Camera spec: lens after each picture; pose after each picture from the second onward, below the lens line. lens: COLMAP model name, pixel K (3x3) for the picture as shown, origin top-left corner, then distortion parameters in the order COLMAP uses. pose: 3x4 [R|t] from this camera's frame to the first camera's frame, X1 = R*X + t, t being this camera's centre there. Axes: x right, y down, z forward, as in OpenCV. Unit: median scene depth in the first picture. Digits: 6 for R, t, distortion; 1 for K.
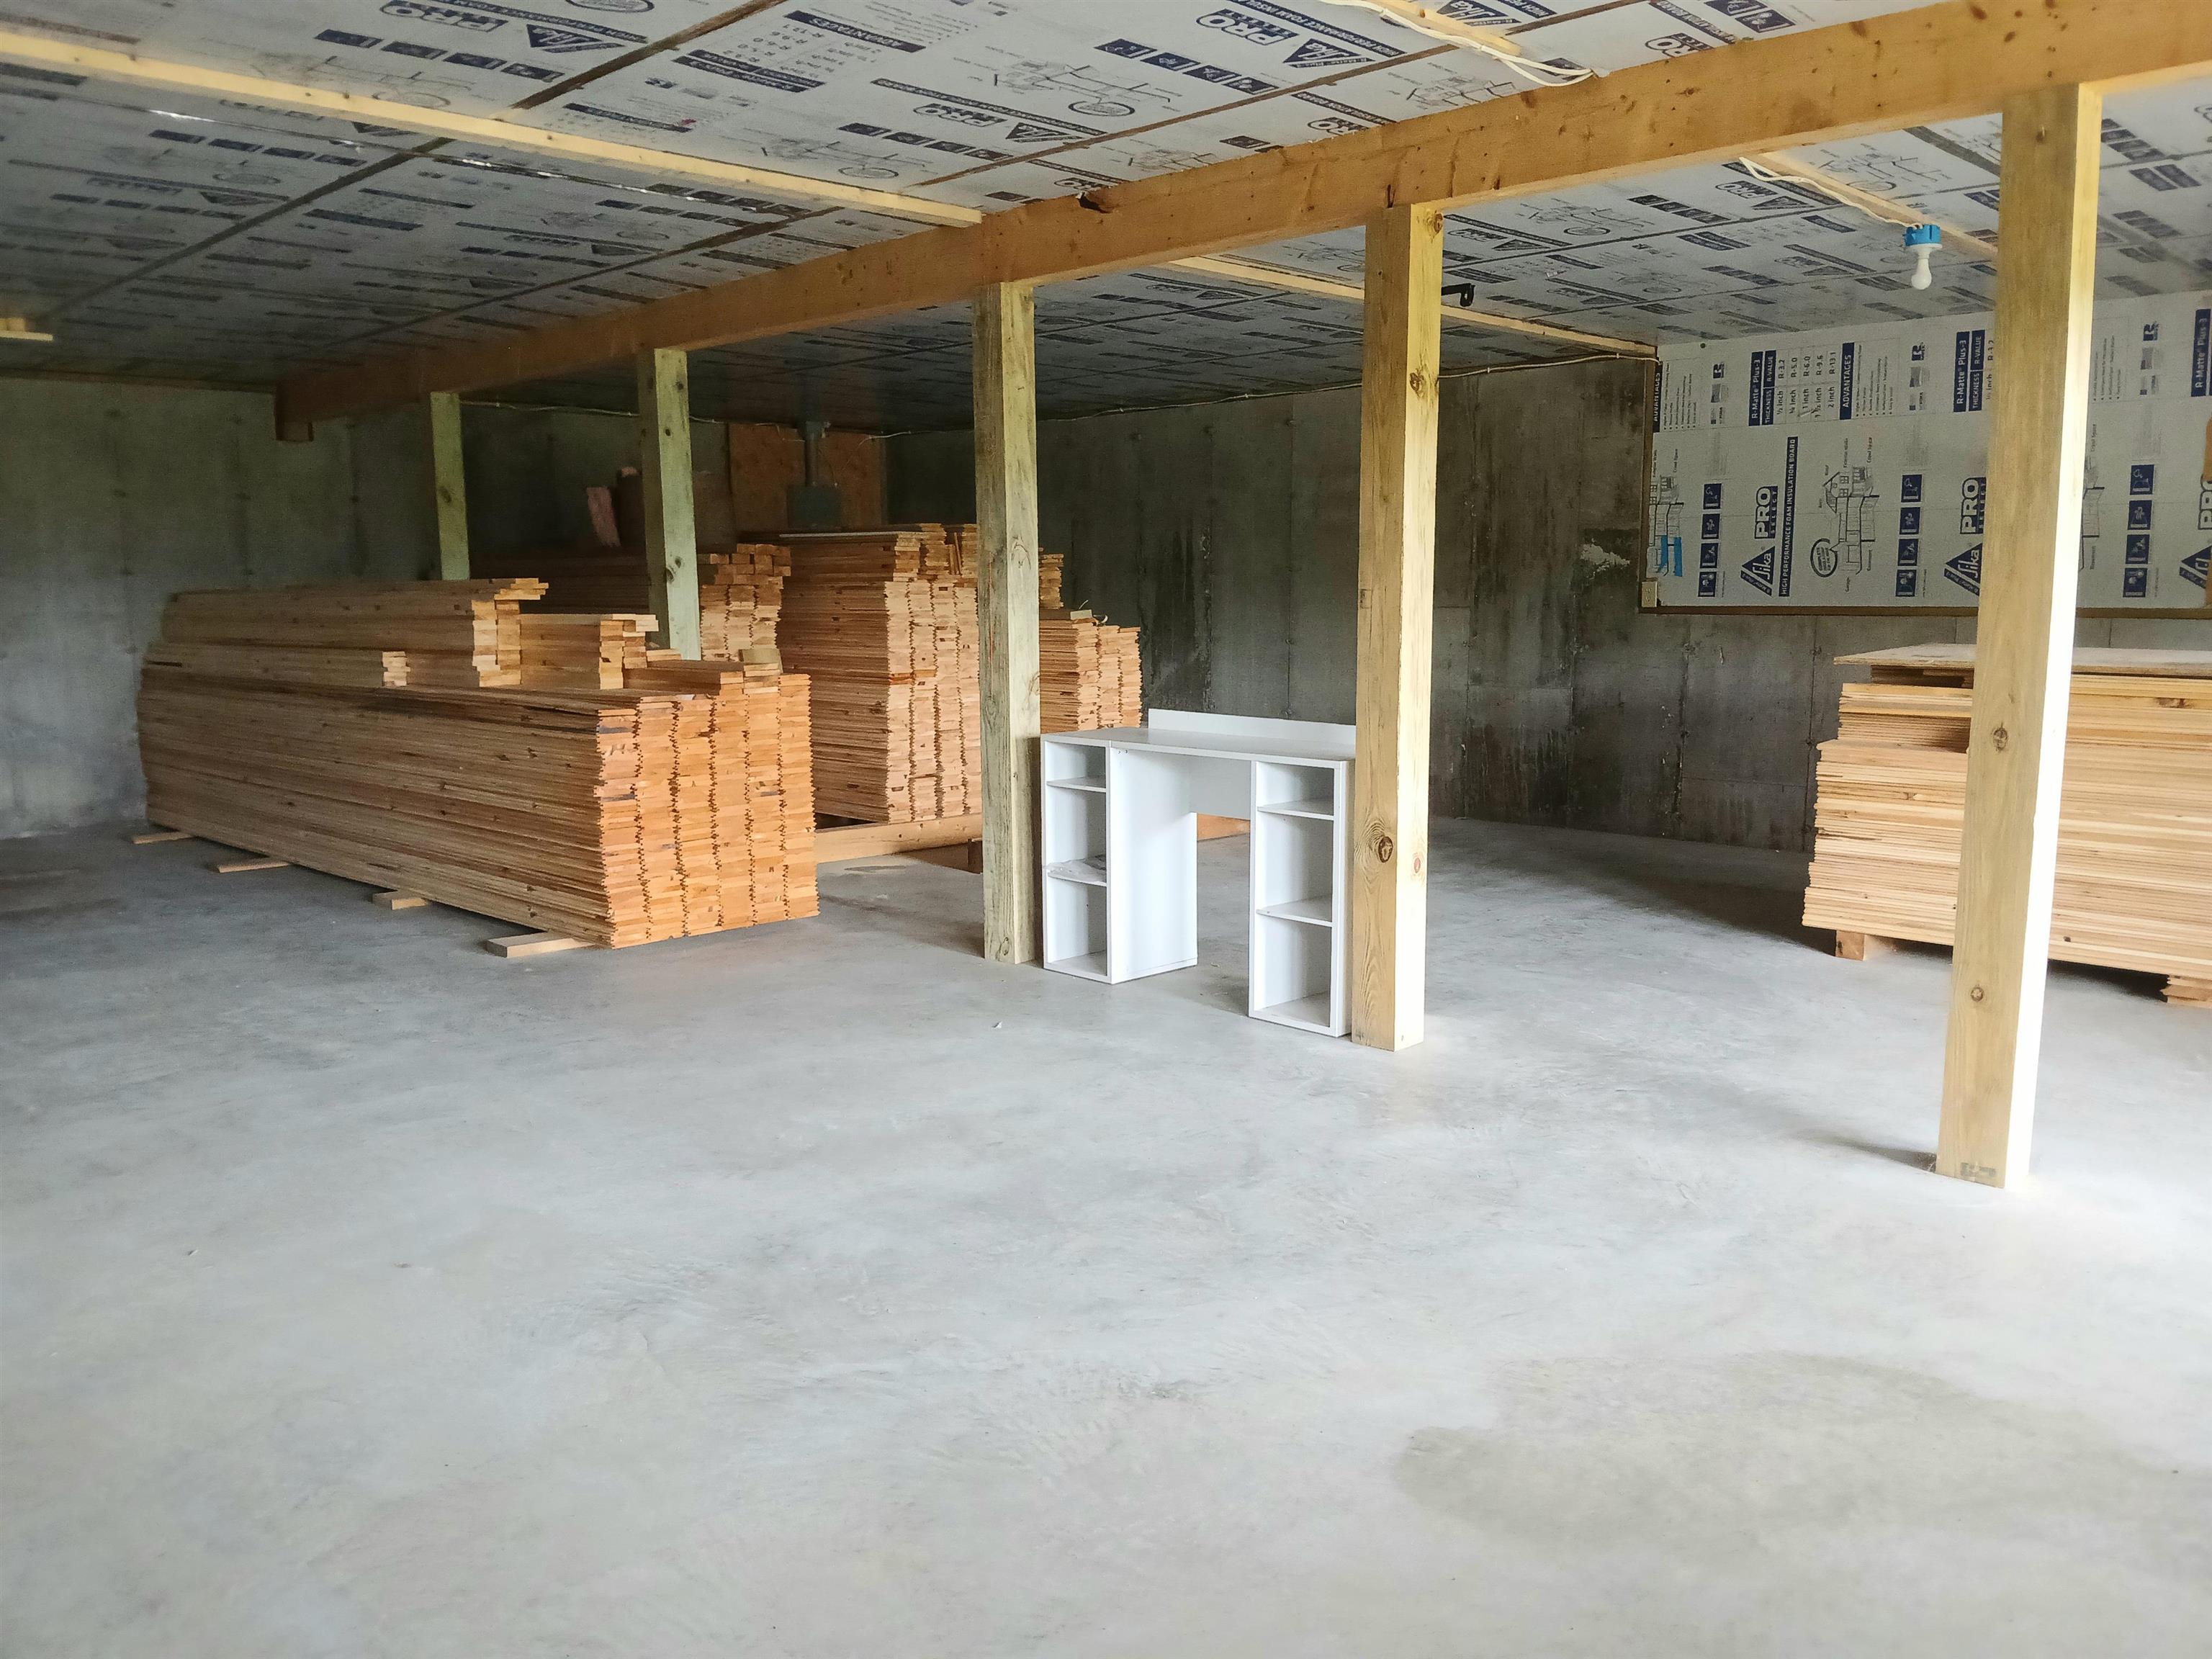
lens RADIAL K [[1728.5, 0, 1107.2], [0, 1728.5, 830.4], [0, 0, 1]] dist [0.012792, -0.089203]
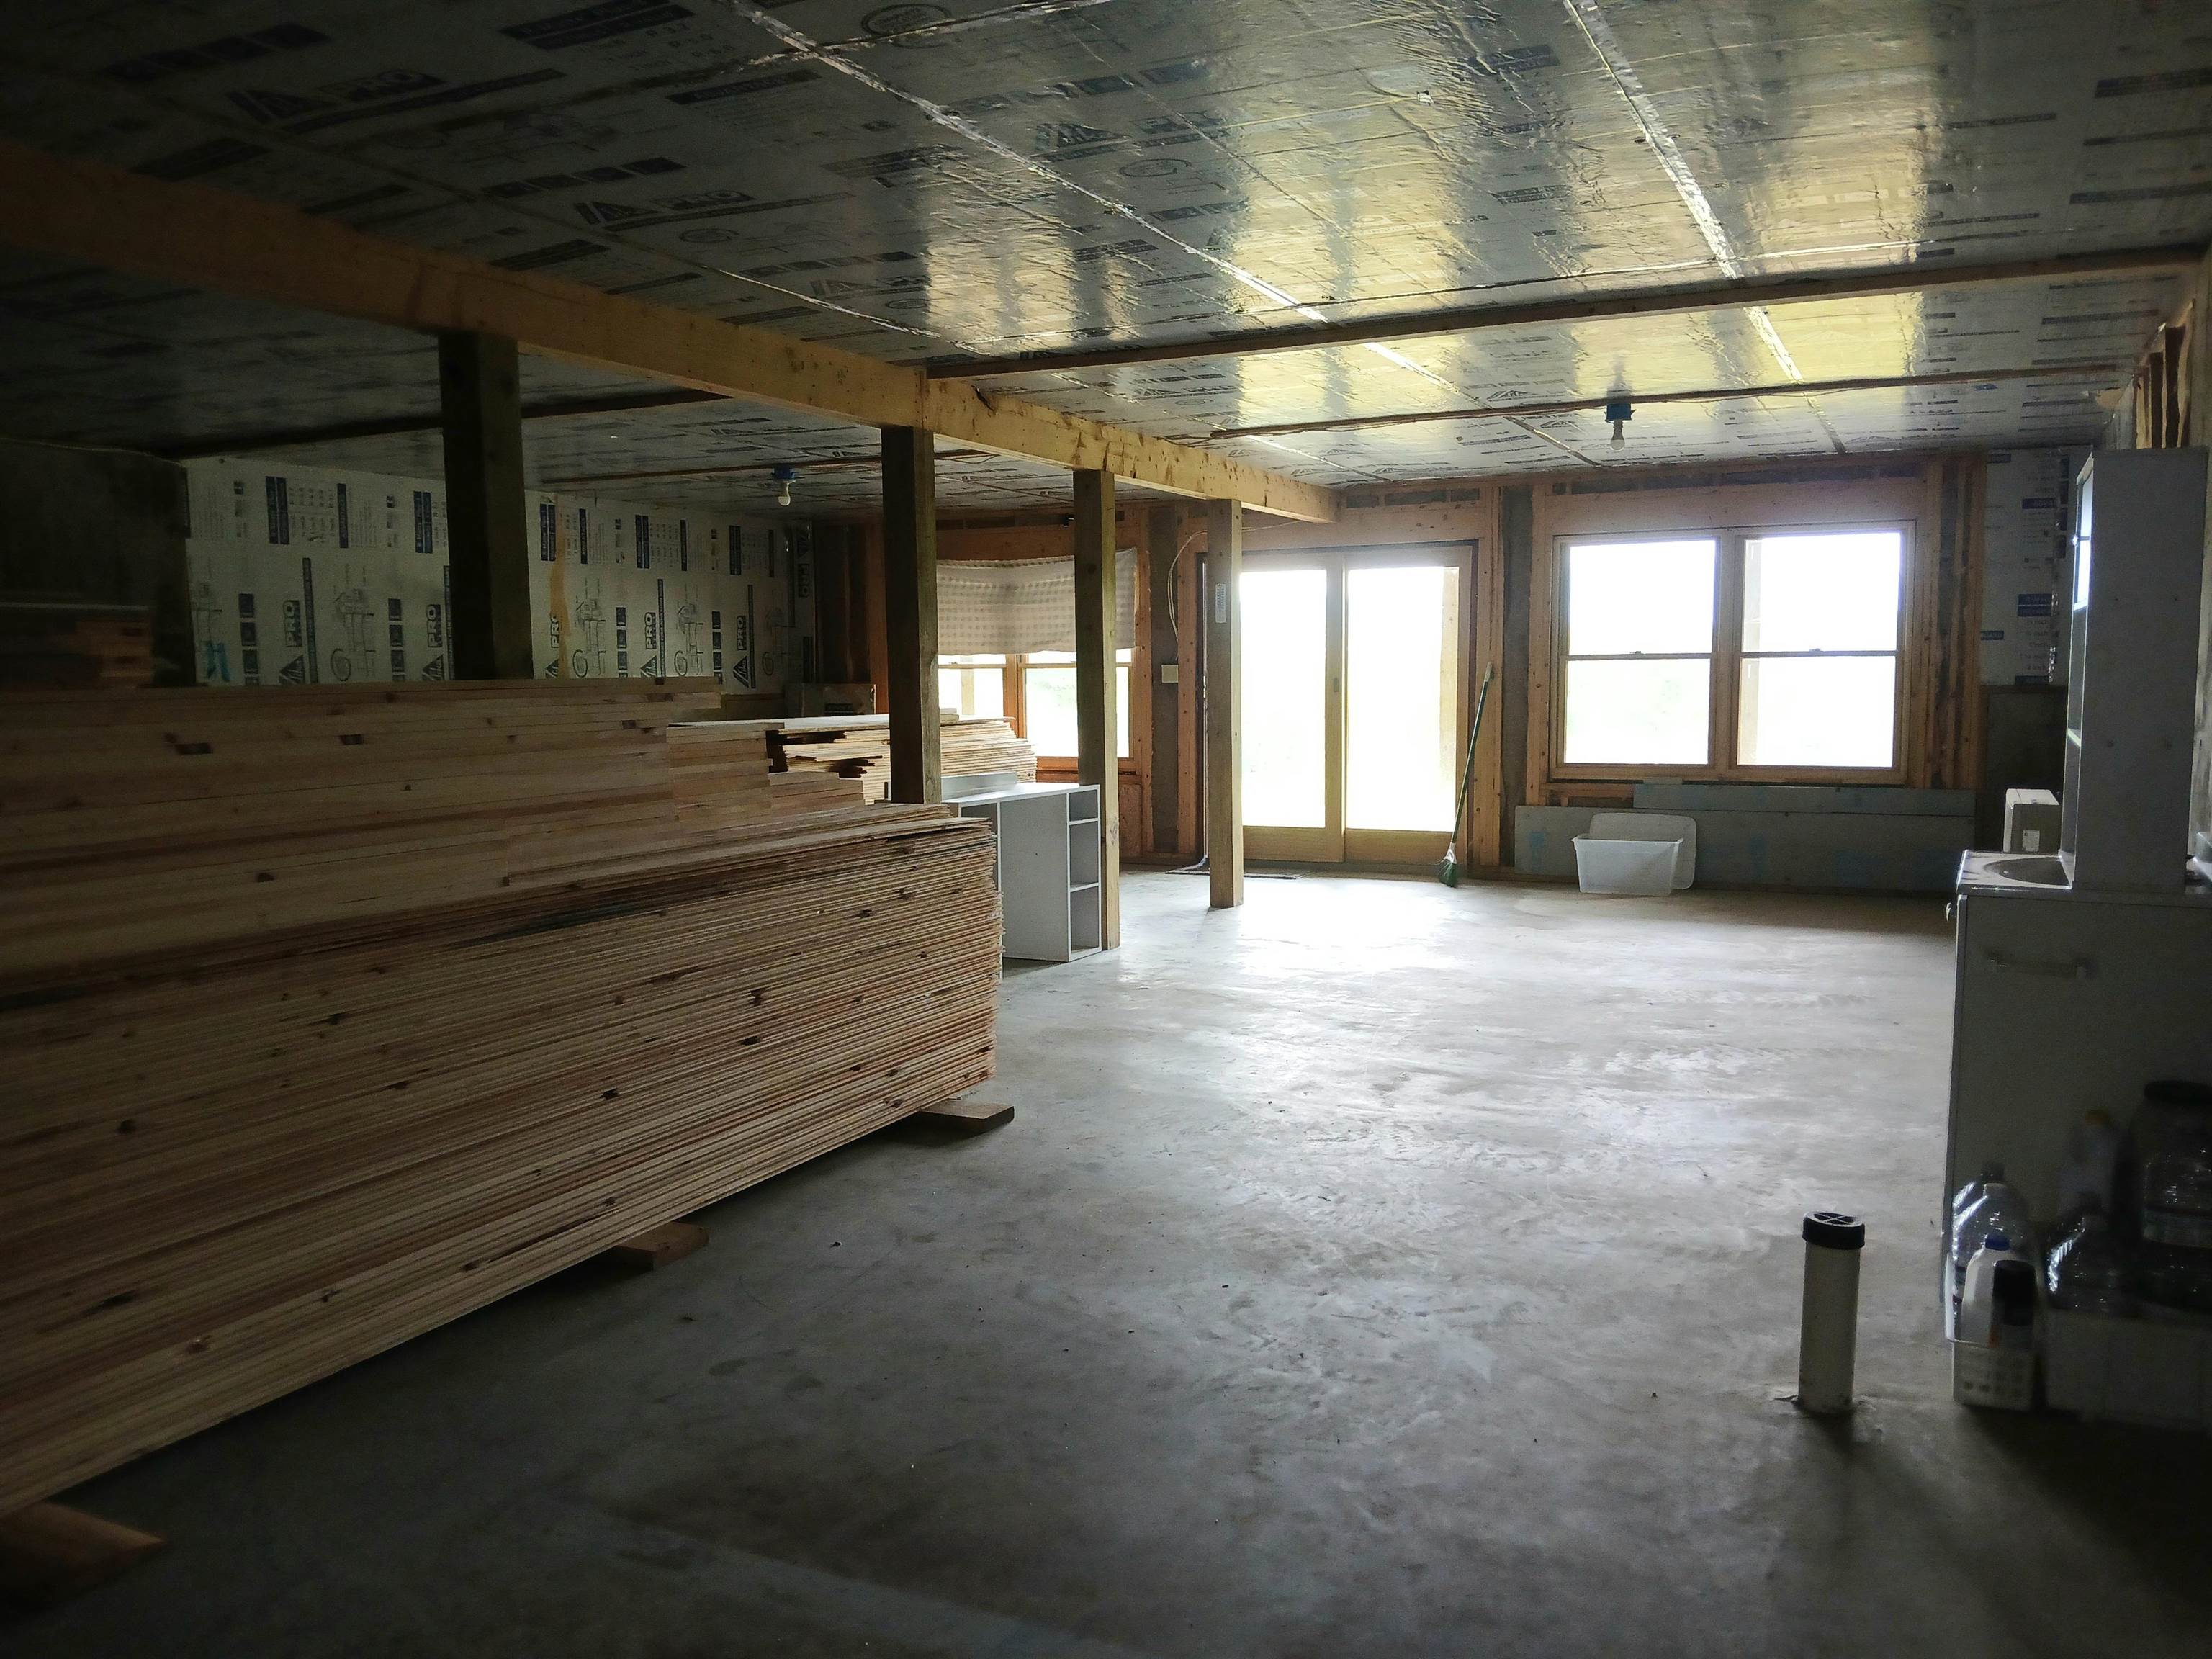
lens RADIAL K [[1728.5, 0, 1111.1], [0, 1728.5, 837.2], [0, 0, 1]] dist [0.012792, -0.089203]
pose [[-0.315861, -0.077923, 0.945600, -0.838889], [0.150850, 0.979821, 0.131132, -0.116635], [-0.936737, 0.184063, -0.297732, 0.868464]]
